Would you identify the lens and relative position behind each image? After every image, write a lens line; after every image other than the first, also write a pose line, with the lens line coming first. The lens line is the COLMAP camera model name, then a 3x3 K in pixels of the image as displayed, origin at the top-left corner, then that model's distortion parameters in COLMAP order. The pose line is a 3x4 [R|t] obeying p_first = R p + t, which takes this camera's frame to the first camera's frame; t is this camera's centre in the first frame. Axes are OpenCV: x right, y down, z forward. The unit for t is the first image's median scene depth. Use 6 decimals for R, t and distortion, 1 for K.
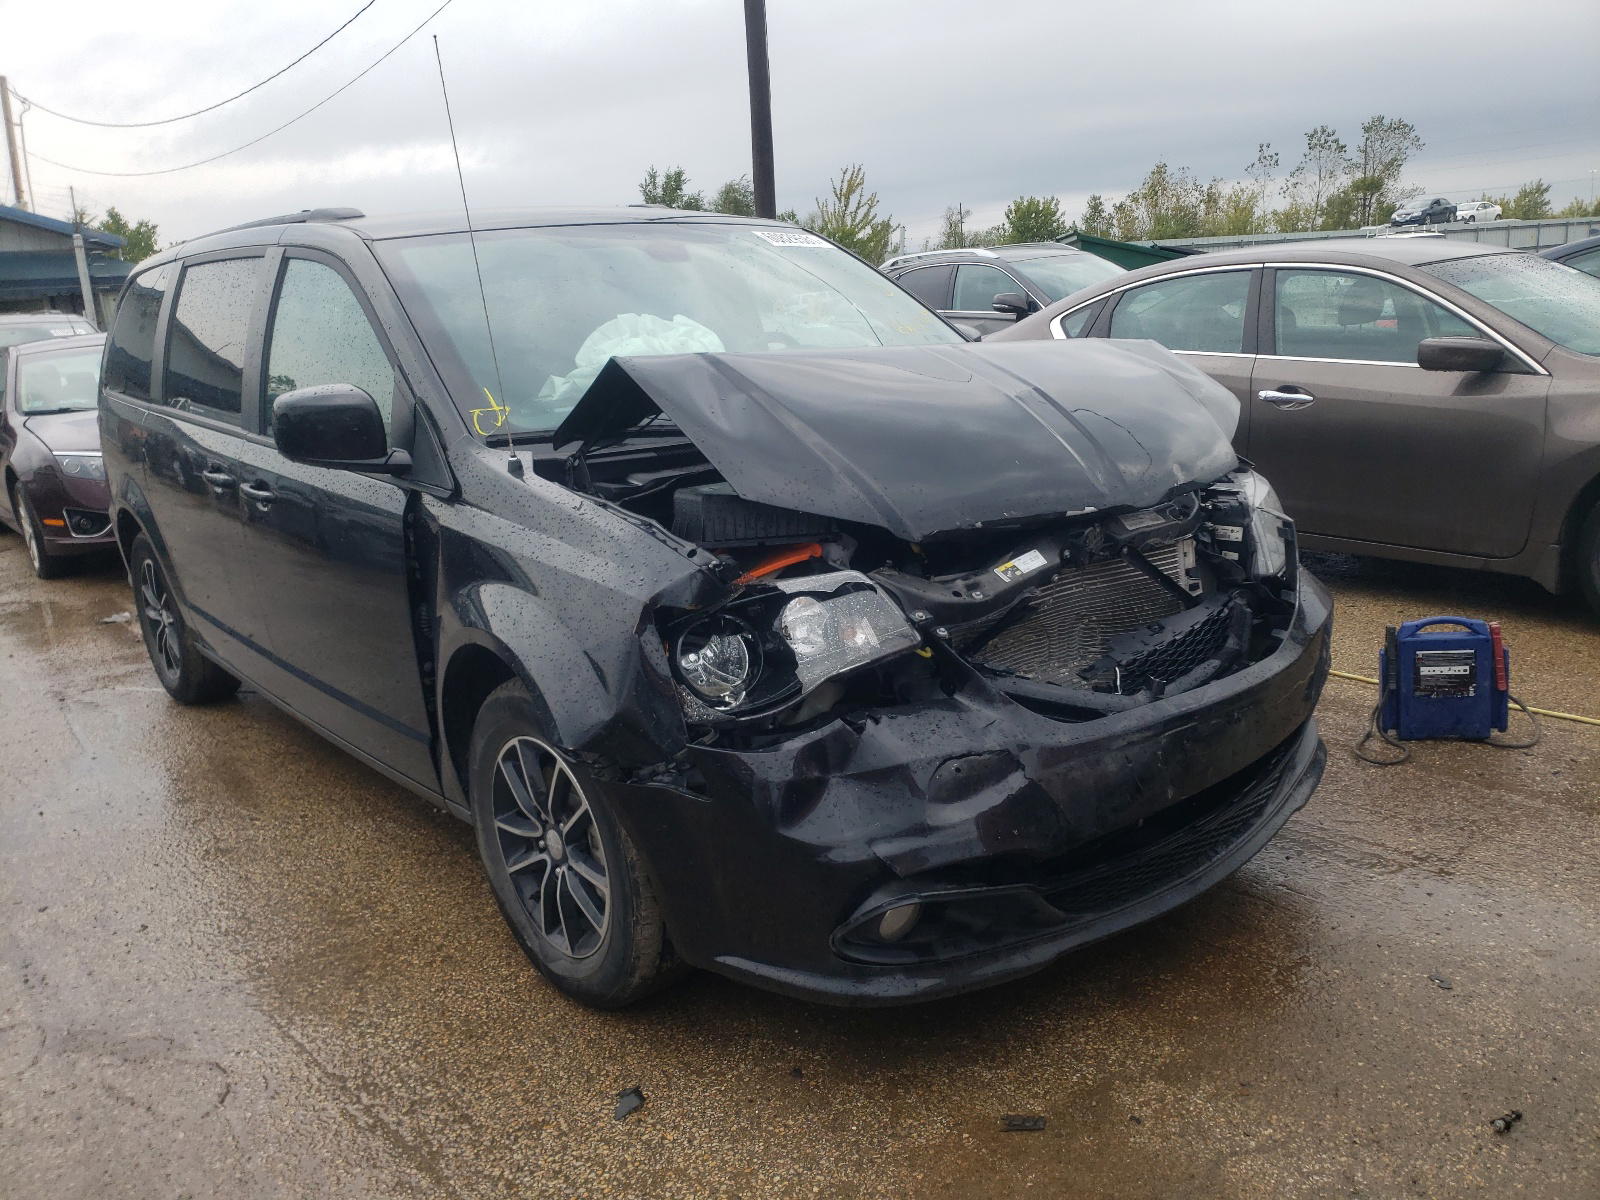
lens RADIAL K [[1257.1, 0, 802.4], [0, 1257.1, 644.6], [0, 0, 1]] dist [0.137174, -0.169162]
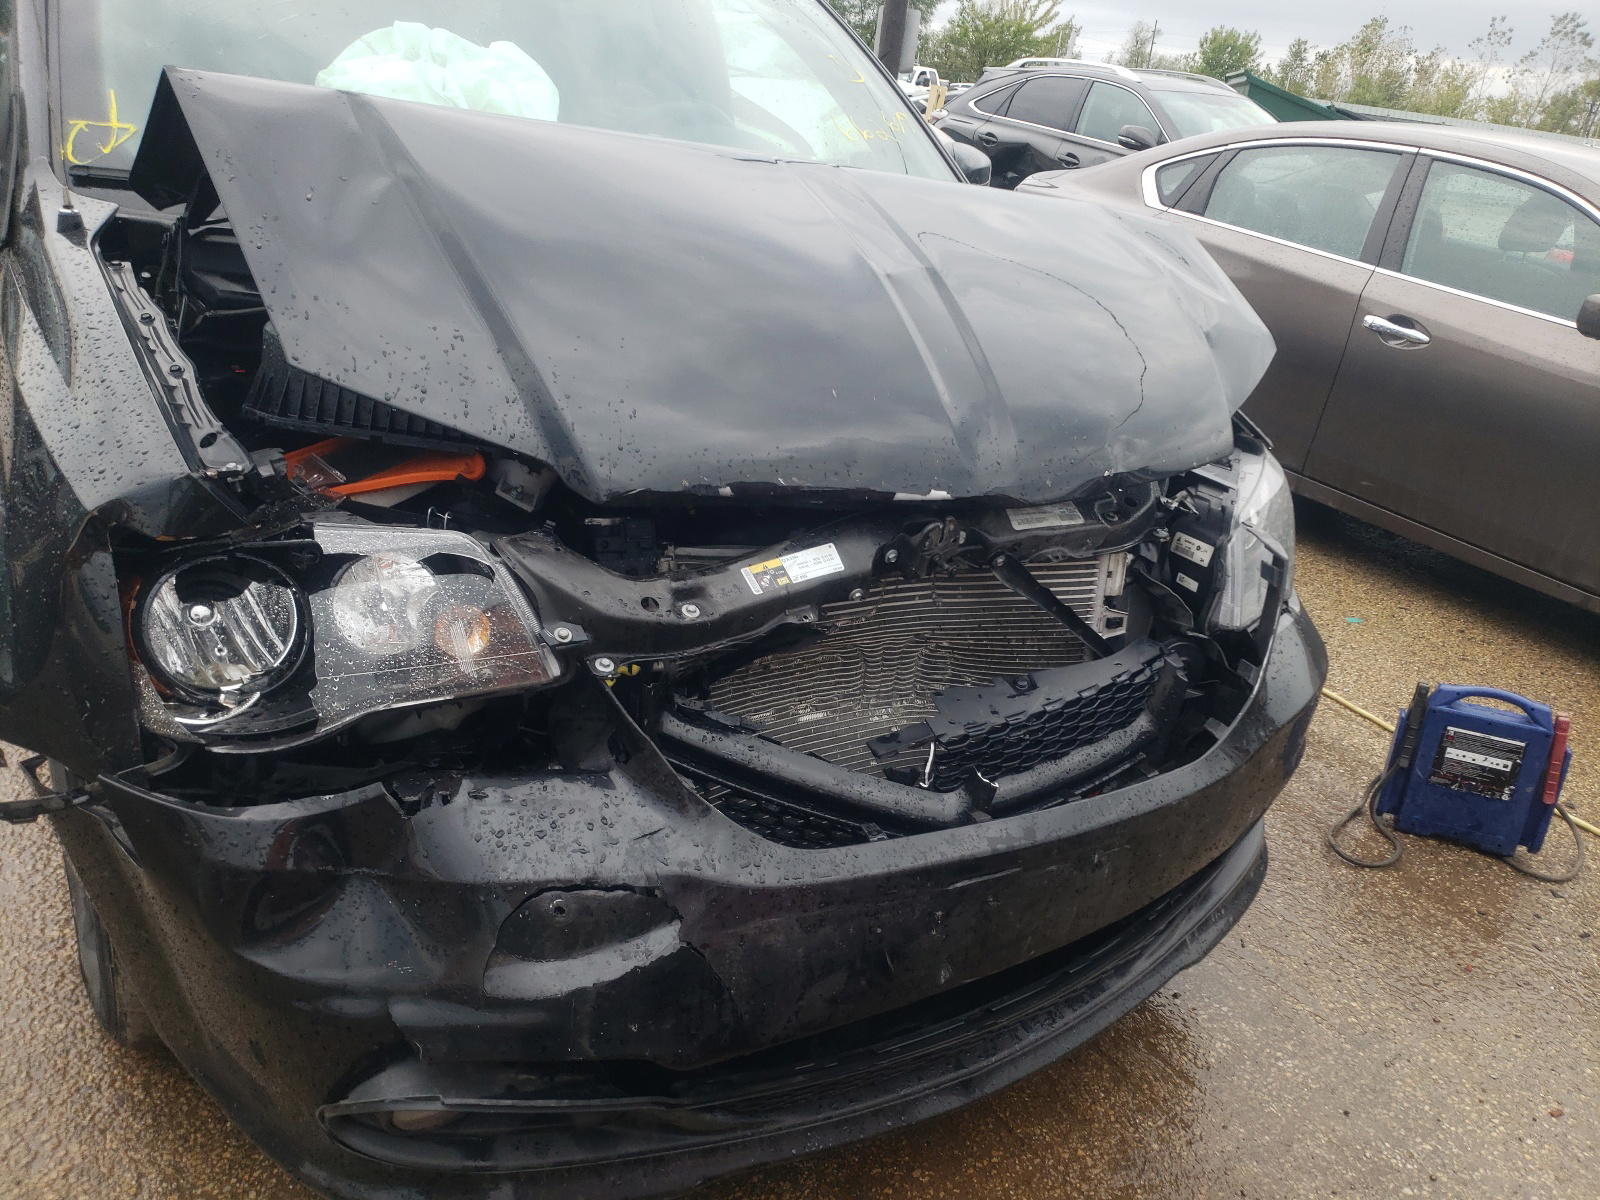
lens RADIAL K [[1257.1, 0, 802.4], [0, 1257.1, 644.6], [0, 0, 1]] dist [0.137174, -0.169162]
pose [[0.976645, 0.212189, -0.033777, 0.175510], [-0.204796, 0.966873, 0.152366, -0.102530], [0.064989, -0.141890, 0.987747, 0.339495]]
